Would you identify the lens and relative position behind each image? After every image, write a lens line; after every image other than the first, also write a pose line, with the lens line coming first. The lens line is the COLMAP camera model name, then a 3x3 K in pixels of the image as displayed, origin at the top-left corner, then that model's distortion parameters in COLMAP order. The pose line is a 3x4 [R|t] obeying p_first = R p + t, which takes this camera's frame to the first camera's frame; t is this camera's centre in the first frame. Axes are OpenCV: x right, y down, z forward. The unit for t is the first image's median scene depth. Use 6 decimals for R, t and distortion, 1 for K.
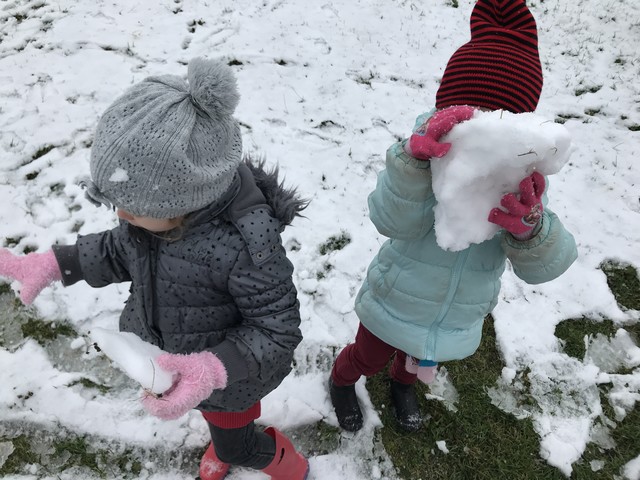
lens RADIAL K [[525.3, 0, 320.7], [0, 525.3, 241.8], [0, 0, 1]] dist [0.021571, -0.031033]
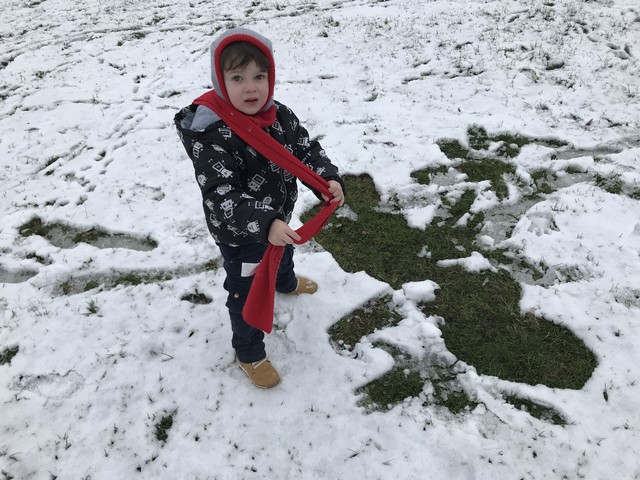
lens RADIAL K [[525.3, 0, 317.7], [0, 525.3, 238.3], [0, 0, 1]] dist [0.021571, -0.031033]
pose [[0.971998, -0.211695, 0.102009, -0.026097], [0.225570, 0.962214, -0.152517, 0.405996], [-0.065867, 0.171257, 0.983022, -0.396764]]
